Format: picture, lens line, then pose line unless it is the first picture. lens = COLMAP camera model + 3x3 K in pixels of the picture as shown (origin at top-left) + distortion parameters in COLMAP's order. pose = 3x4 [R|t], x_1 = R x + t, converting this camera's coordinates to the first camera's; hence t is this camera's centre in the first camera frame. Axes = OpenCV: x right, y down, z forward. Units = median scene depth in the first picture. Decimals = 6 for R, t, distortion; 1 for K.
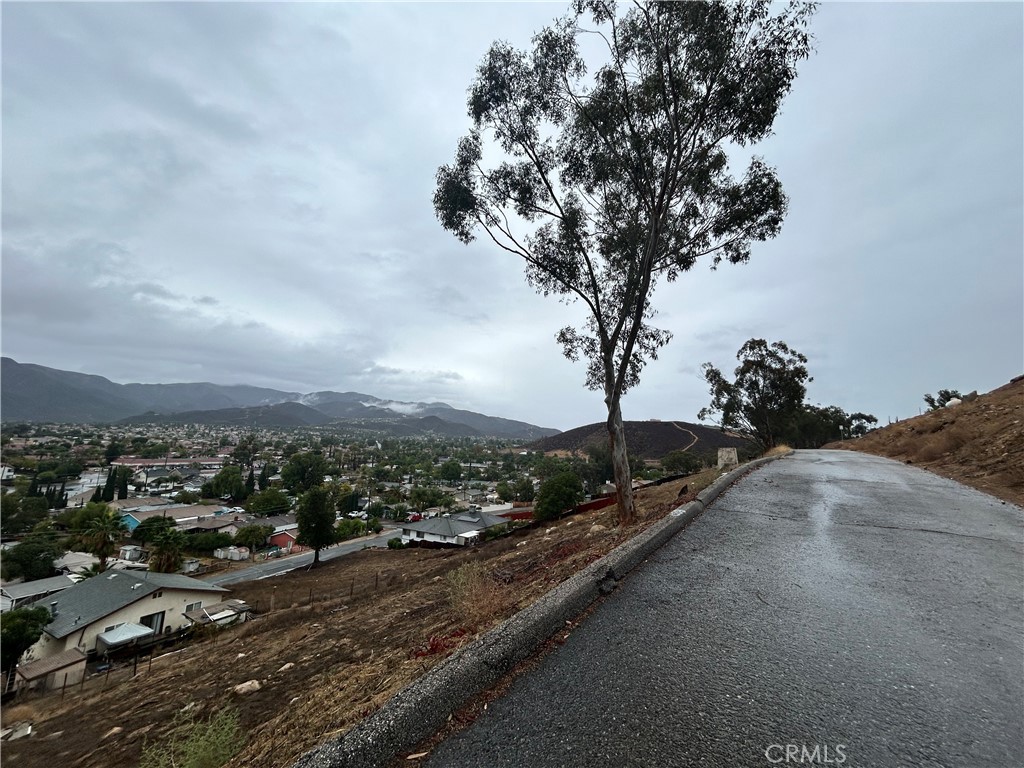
lens RADIAL K [[413.2, 0, 509.5], [0, 413.2, 382.0], [0, 0, 1]] dist [-0.002437, 0.000669]
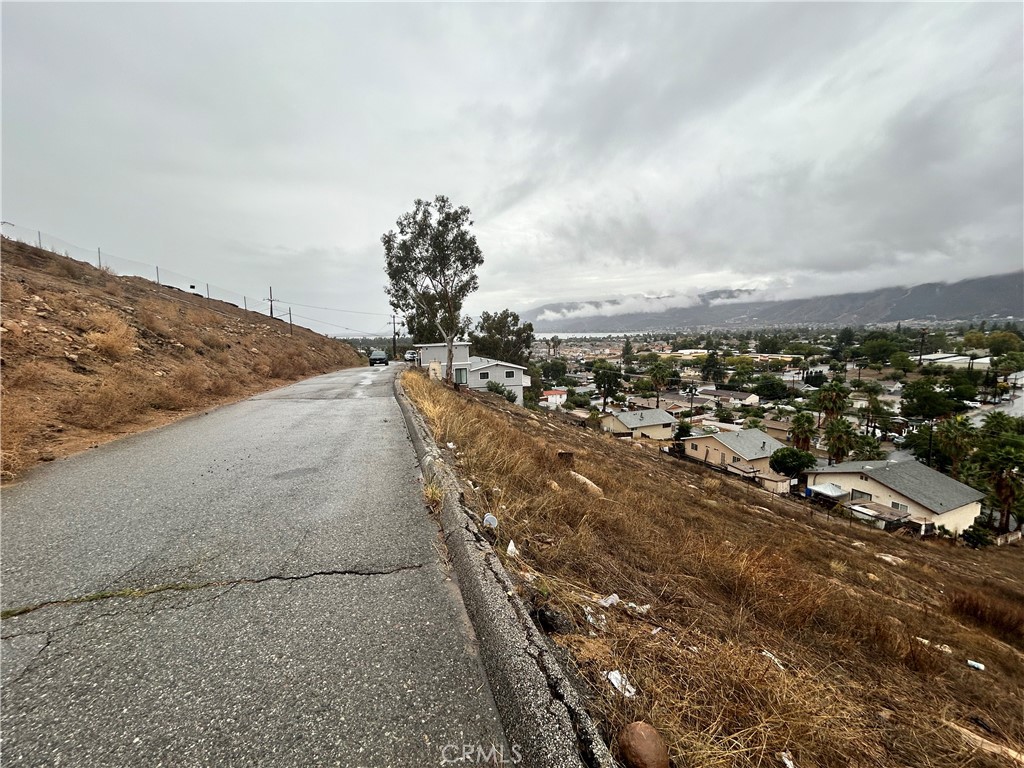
lens RADIAL K [[413.2, 0, 509.3], [0, 413.2, 383.6], [0, 0, 1]] dist [-0.002437, 0.000669]
pose [[-0.649605, 0.068401, -0.757188, 0.258311], [0.113694, 0.993485, -0.007793, 0.049878], [0.751723, -0.091150, -0.653150, 0.379200]]
